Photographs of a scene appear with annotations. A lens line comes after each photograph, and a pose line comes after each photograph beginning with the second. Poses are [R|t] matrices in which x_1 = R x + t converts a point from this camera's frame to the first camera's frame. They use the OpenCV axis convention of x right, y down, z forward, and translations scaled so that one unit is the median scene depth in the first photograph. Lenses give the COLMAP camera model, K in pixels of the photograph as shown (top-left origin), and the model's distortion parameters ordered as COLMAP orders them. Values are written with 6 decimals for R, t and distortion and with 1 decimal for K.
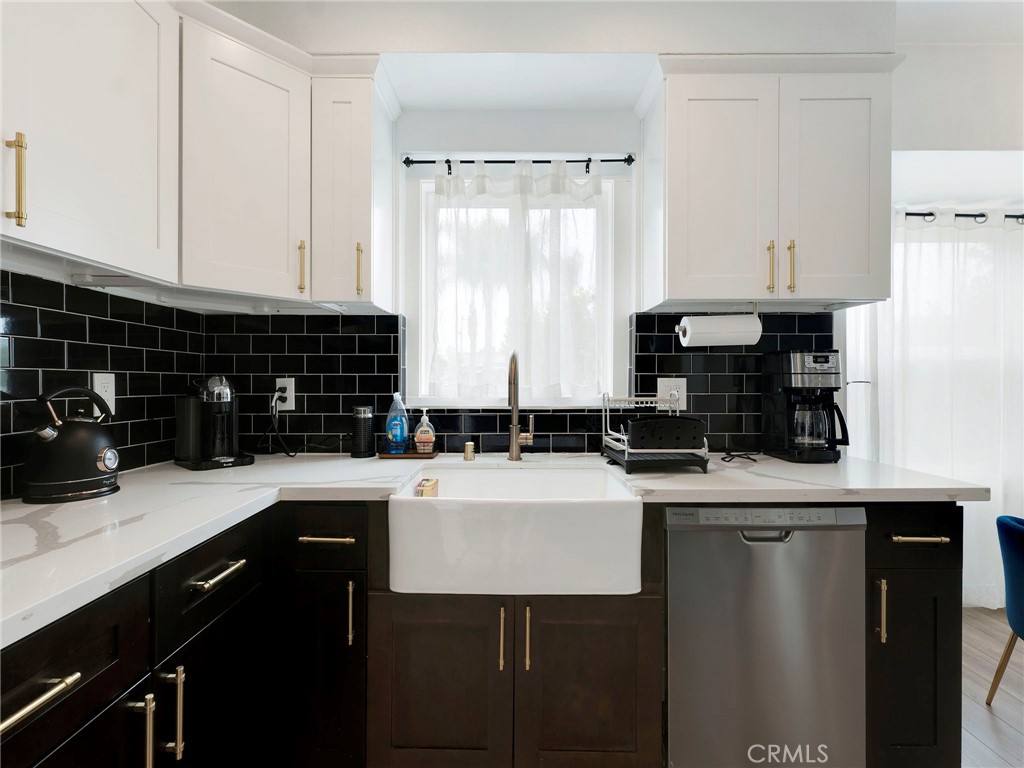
lens RADIAL K [[466.9, 0, 516.1], [0, 466.9, 379.5], [0, 0, 1]] dist [0.011234, -0.000027]
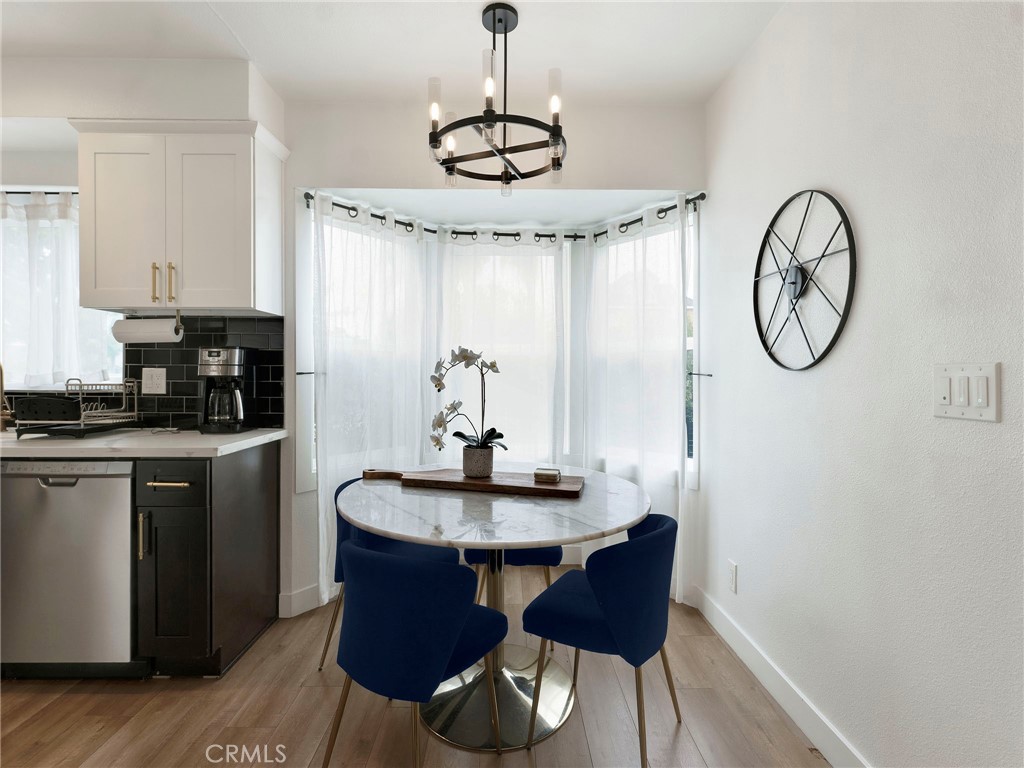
lens RADIAL K [[466.9, 0, 507.5], [0, 466.9, 379.5], [0, 0, 1]] dist [0.011234, -0.000027]
pose [[0.999933, 0.006973, -0.009249, 1.436077], [-0.006804, 0.999811, 0.018210, -0.001452], [0.009374, -0.018146, 0.999791, -0.285100]]
